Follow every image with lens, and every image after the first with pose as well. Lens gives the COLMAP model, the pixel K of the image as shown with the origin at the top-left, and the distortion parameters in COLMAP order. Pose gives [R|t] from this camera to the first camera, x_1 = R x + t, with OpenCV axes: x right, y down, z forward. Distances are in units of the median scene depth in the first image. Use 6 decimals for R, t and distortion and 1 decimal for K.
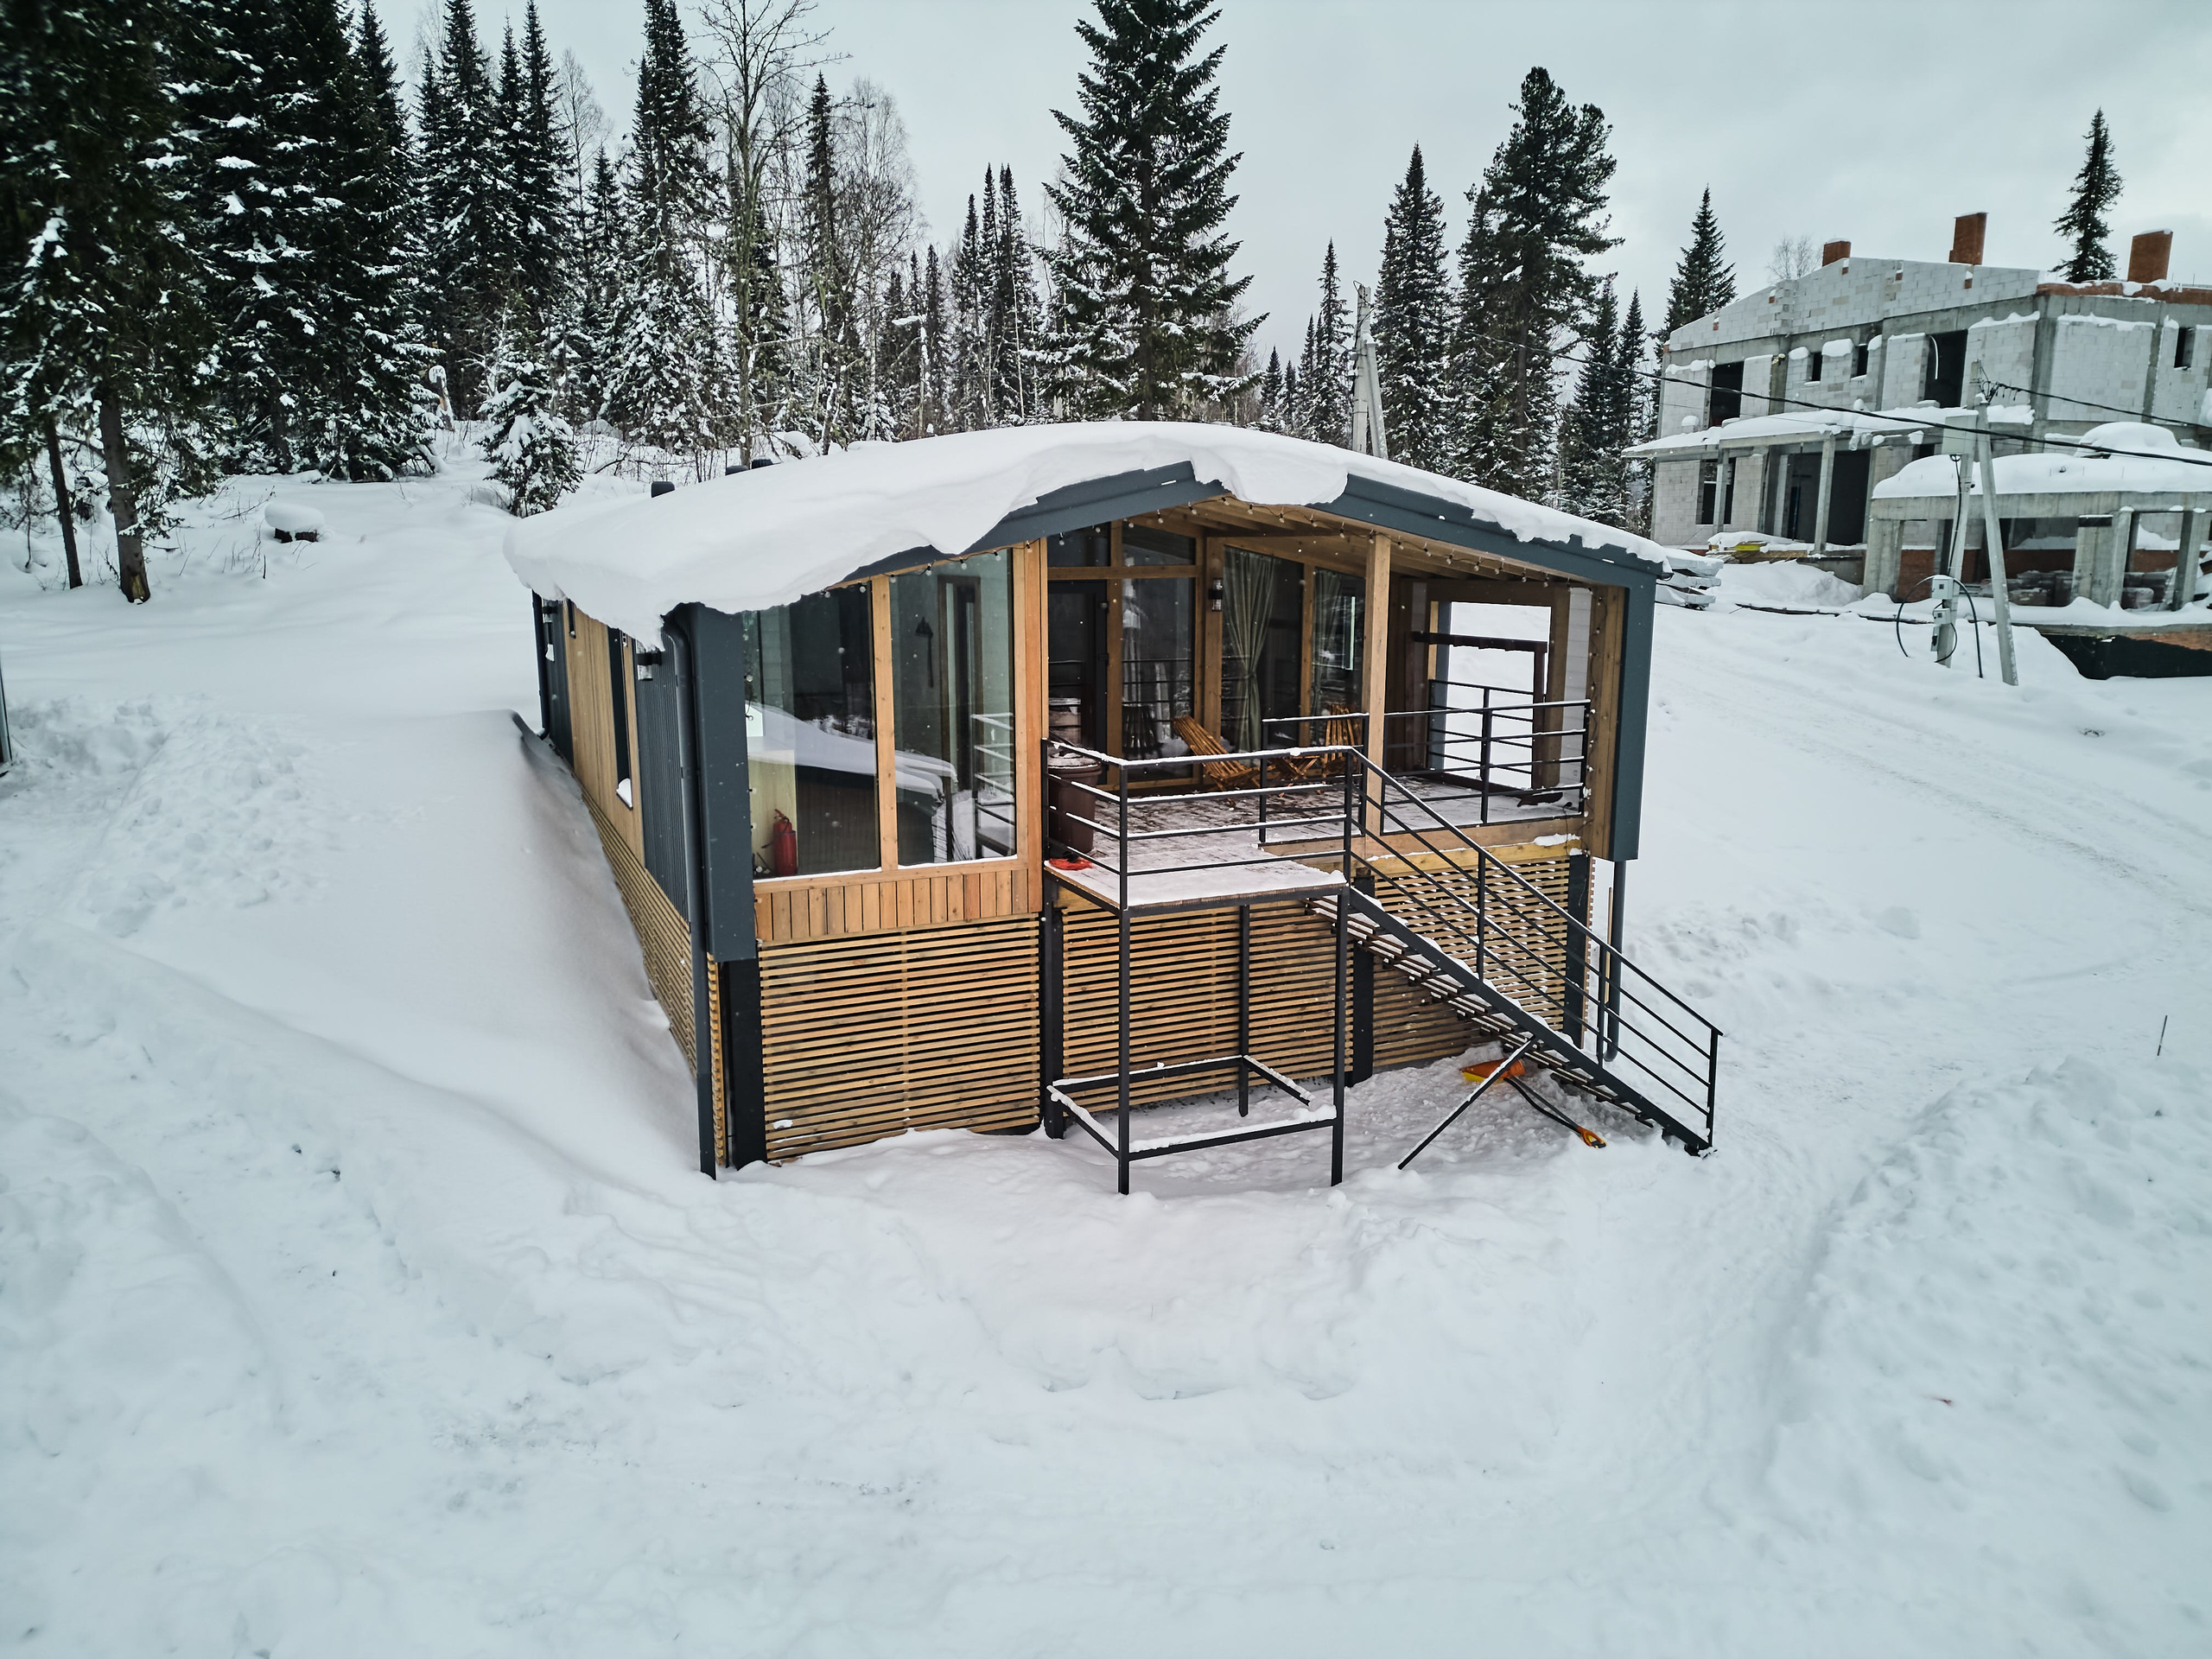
lens RADIAL K [[1530.5, 0, 1106.0], [0, 1530.5, 829.5], [0, 0, 1]] dist [0.072157, -0.051091]
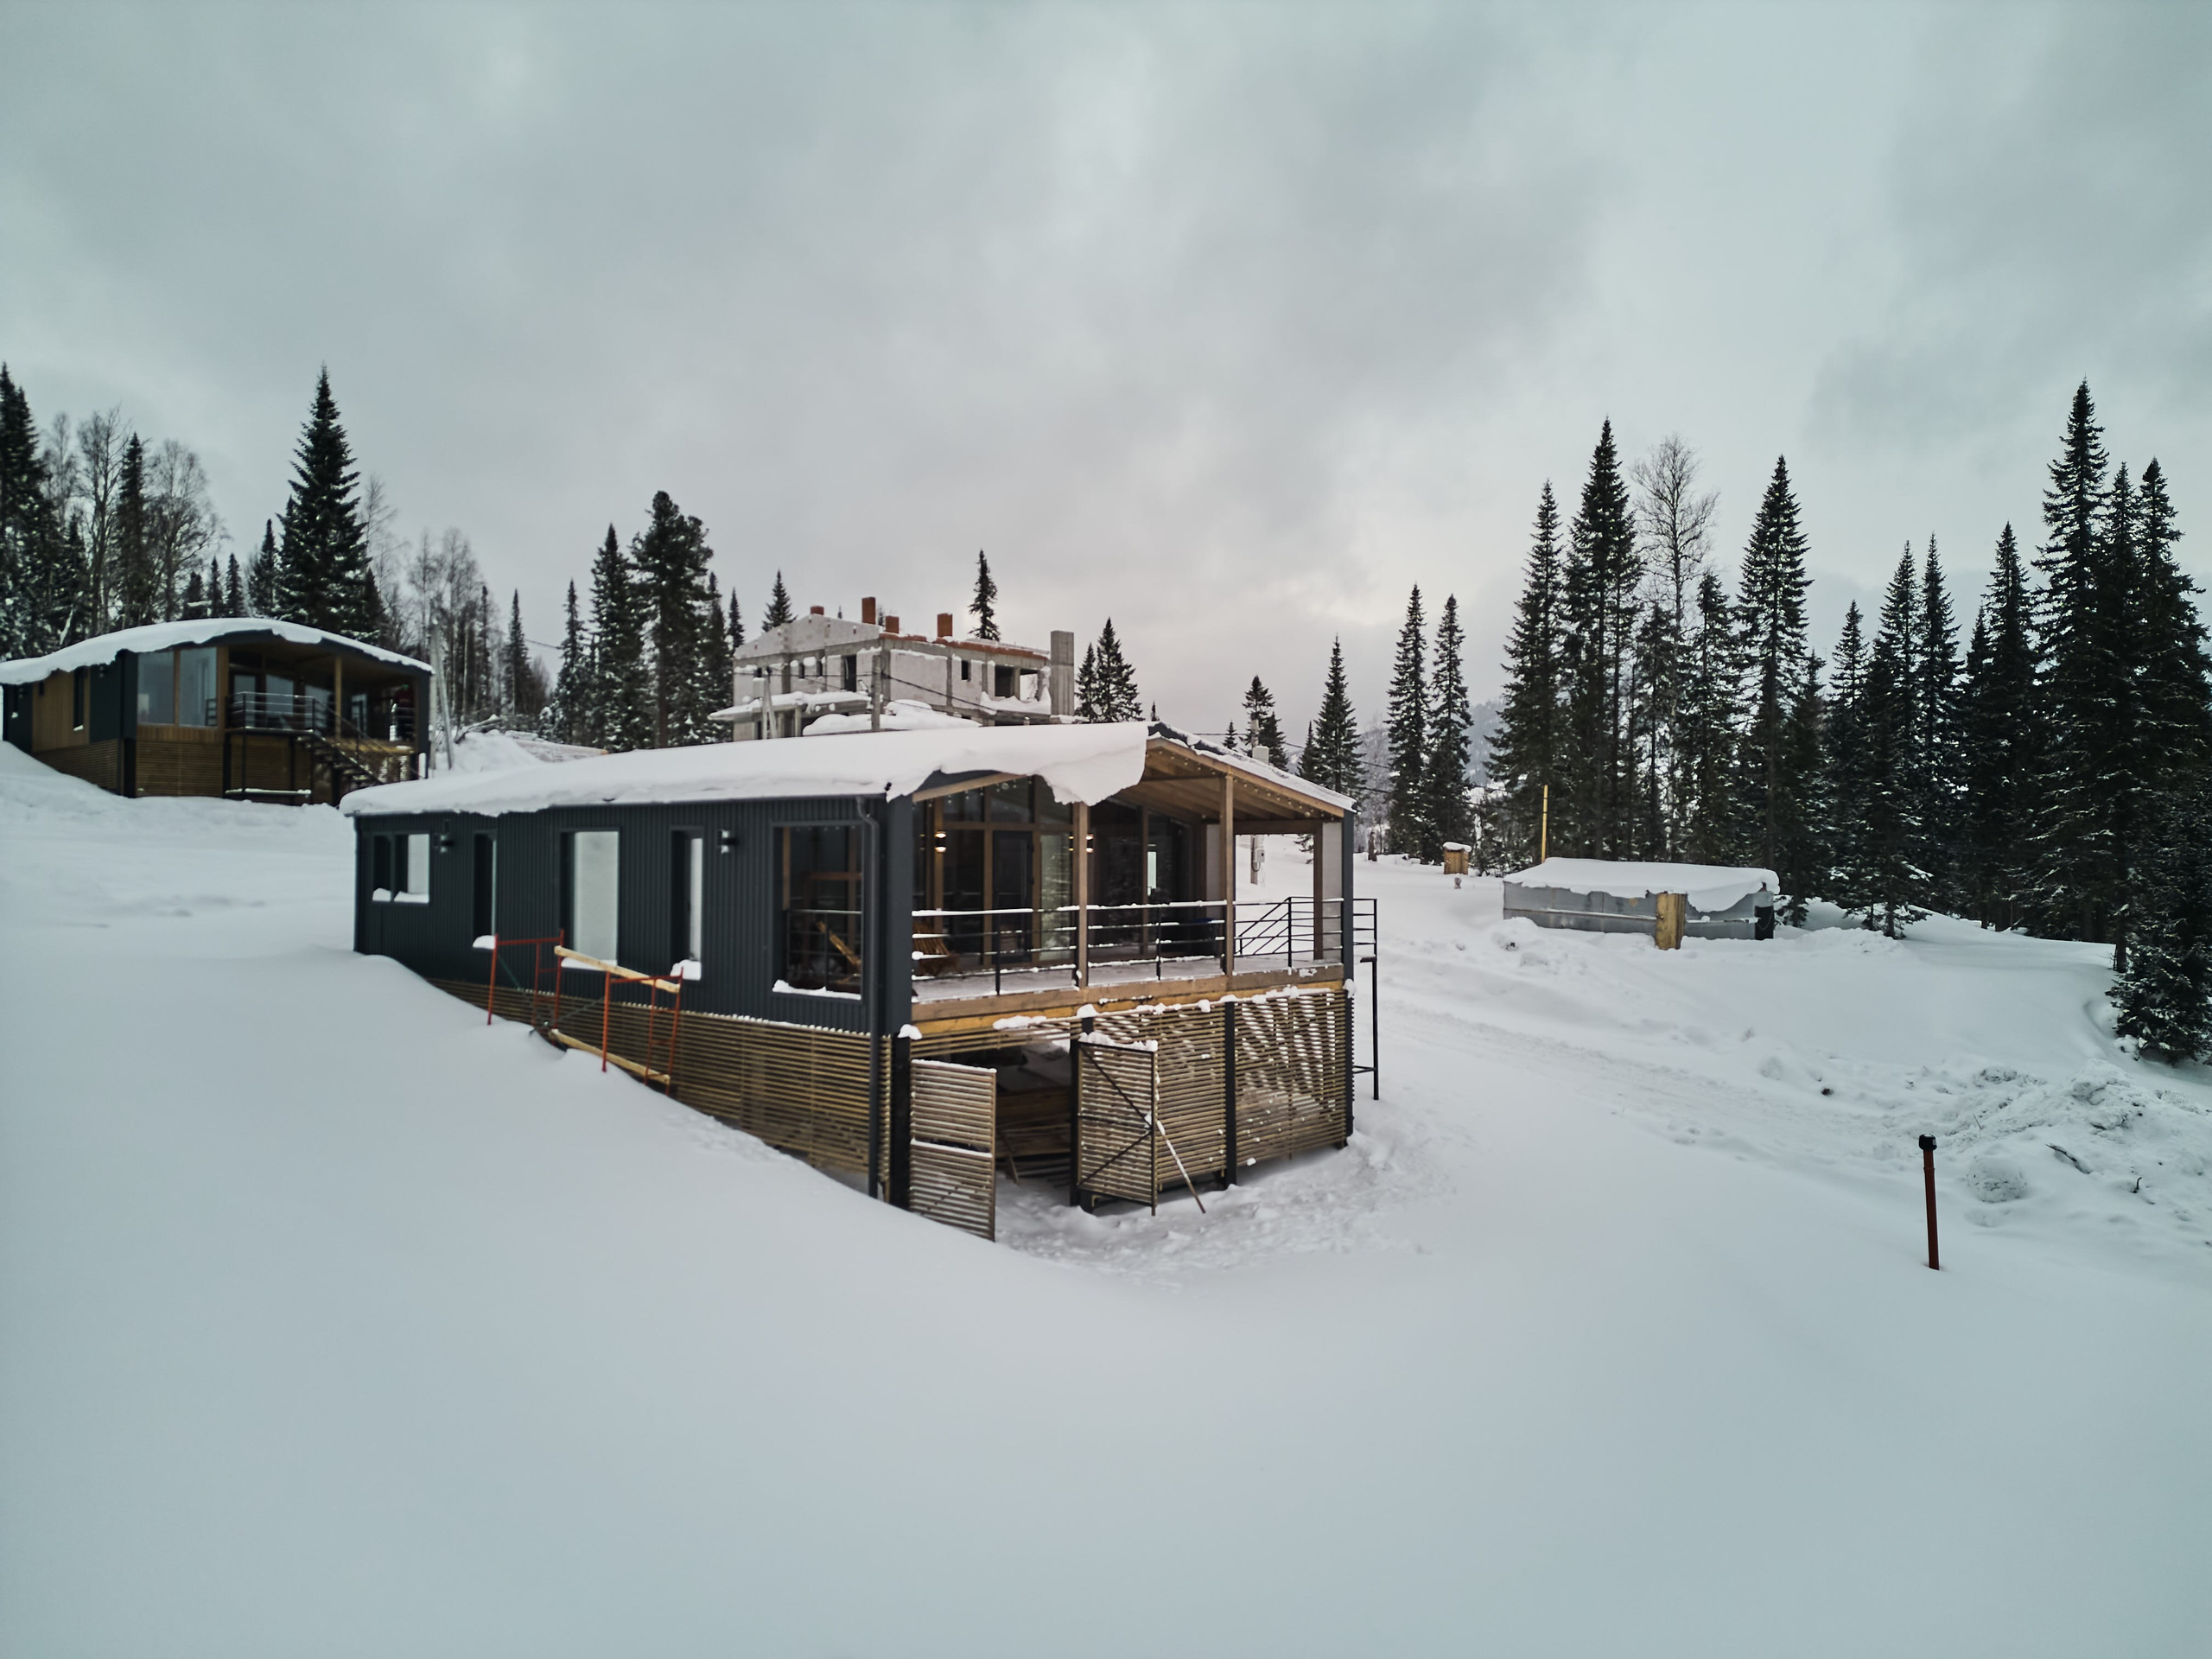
lens RADIAL K [[1523.5, 0, 1106.0], [0, 1523.5, 829.5], [0, 0, 1]] dist [0.092540, -0.092358]
pose [[0.920677, 0.011274, 0.390162, 0.123888], [0.069157, 0.979057, -0.191481, 0.304772], [-0.384149, 0.203275, 0.900616, -0.858493]]
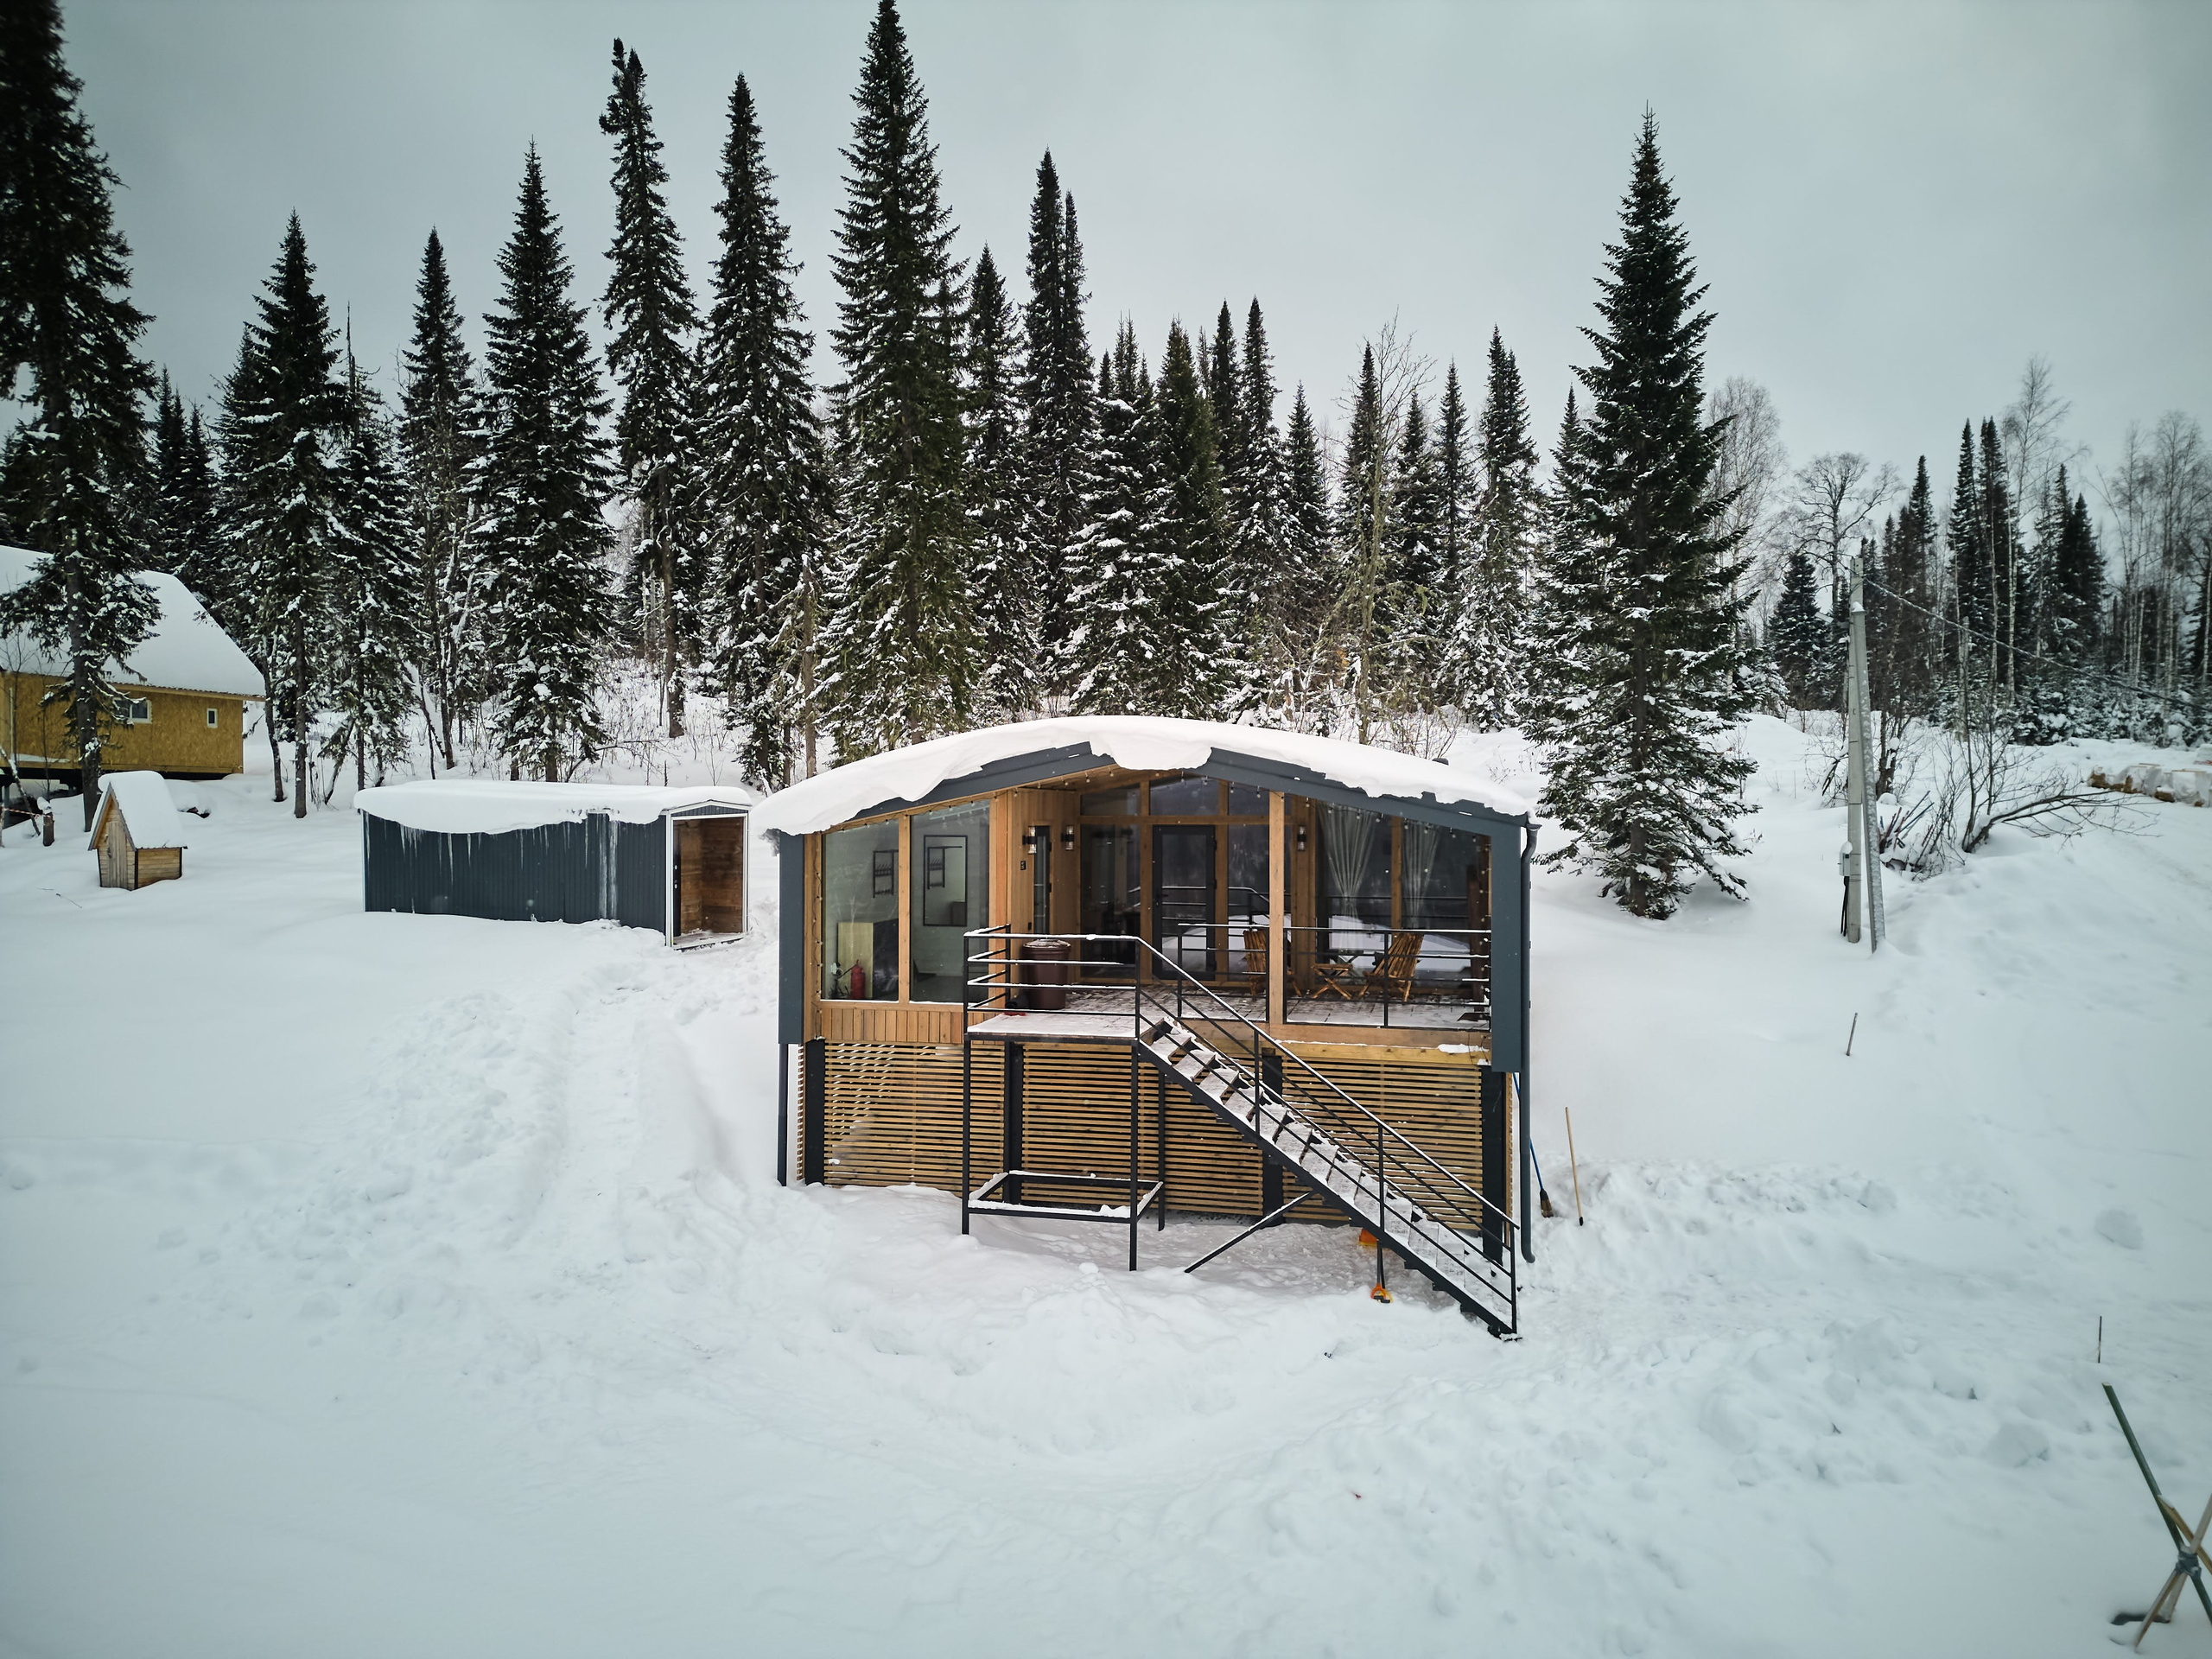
lens RADIAL K [[1523.5, 0, 1106.0], [0, 1523.5, 829.5], [0, 0, 1]] dist [0.092540, -0.092358]
pose [[0.800004, 0.012798, -0.599858, 0.242569], [-0.116423, 0.984082, -0.134273, 0.009545], [0.588591, 0.177256, 0.788759, -0.032256]]
